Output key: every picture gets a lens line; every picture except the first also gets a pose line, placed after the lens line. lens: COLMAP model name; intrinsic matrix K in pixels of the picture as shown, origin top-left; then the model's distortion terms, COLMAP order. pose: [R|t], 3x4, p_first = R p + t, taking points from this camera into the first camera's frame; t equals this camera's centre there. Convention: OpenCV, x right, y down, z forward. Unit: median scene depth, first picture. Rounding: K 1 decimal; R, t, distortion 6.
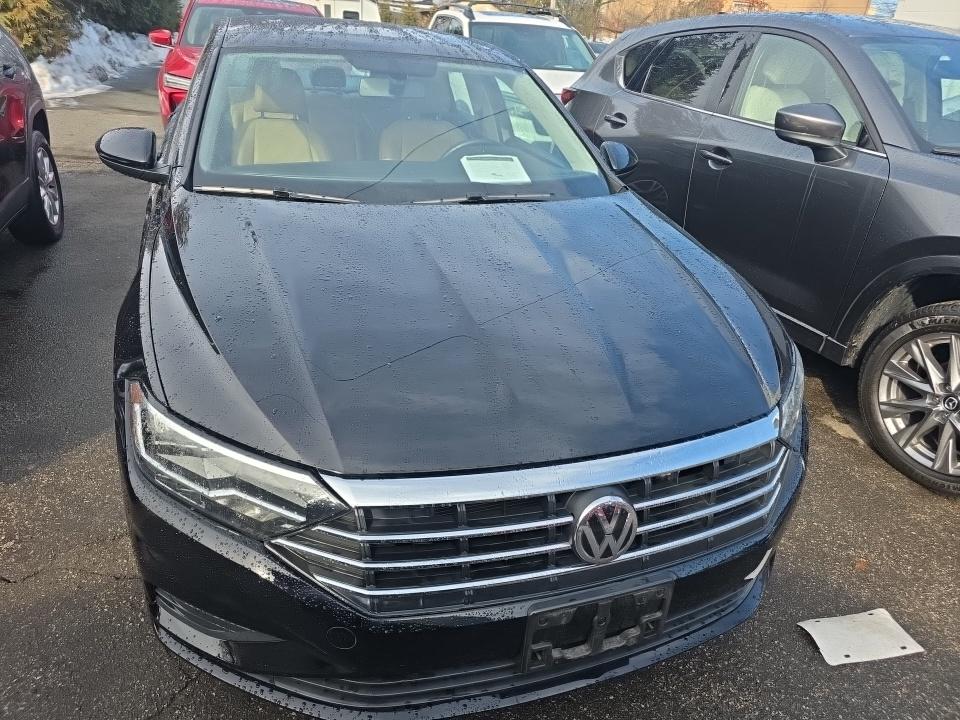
lens RADIAL K [[633.0, 0, 480.5], [0, 633.0, 358.8], [0, 0, 1]] dist [0.041487, -0.030046]
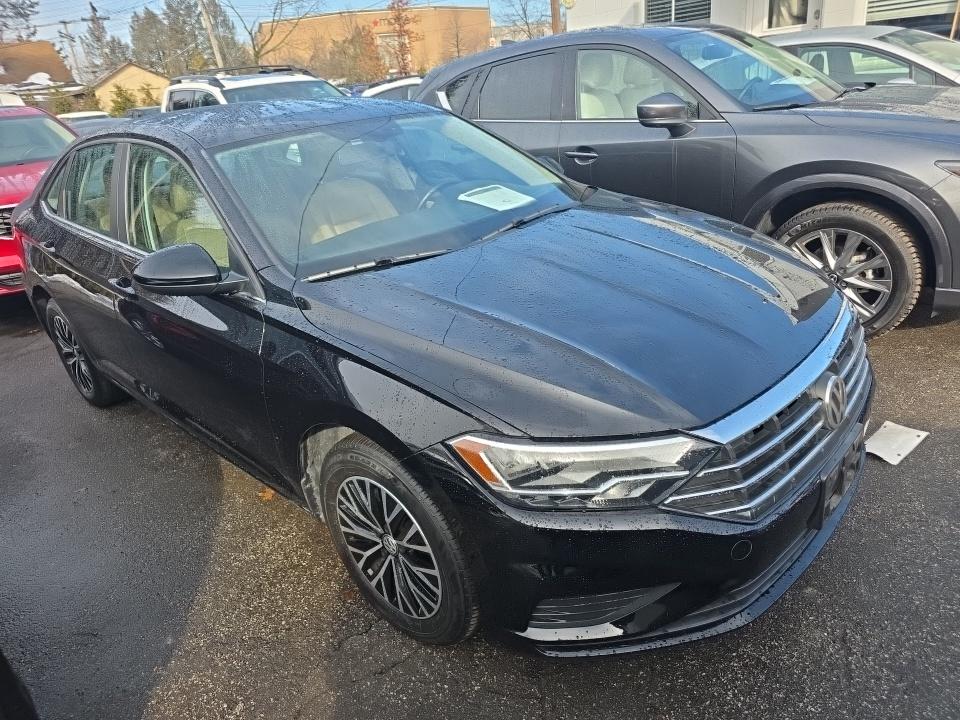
lens RADIAL K [[633.0, 0, 485.4], [0, 633.0, 364.8], [0, 0, 1]] dist [0.041487, -0.030046]
pose [[0.873695, -0.335950, 0.351844, -0.538282], [0.351003, 0.936111, 0.022216, -0.058165], [-0.336828, 0.104088, 0.935795, -0.021187]]
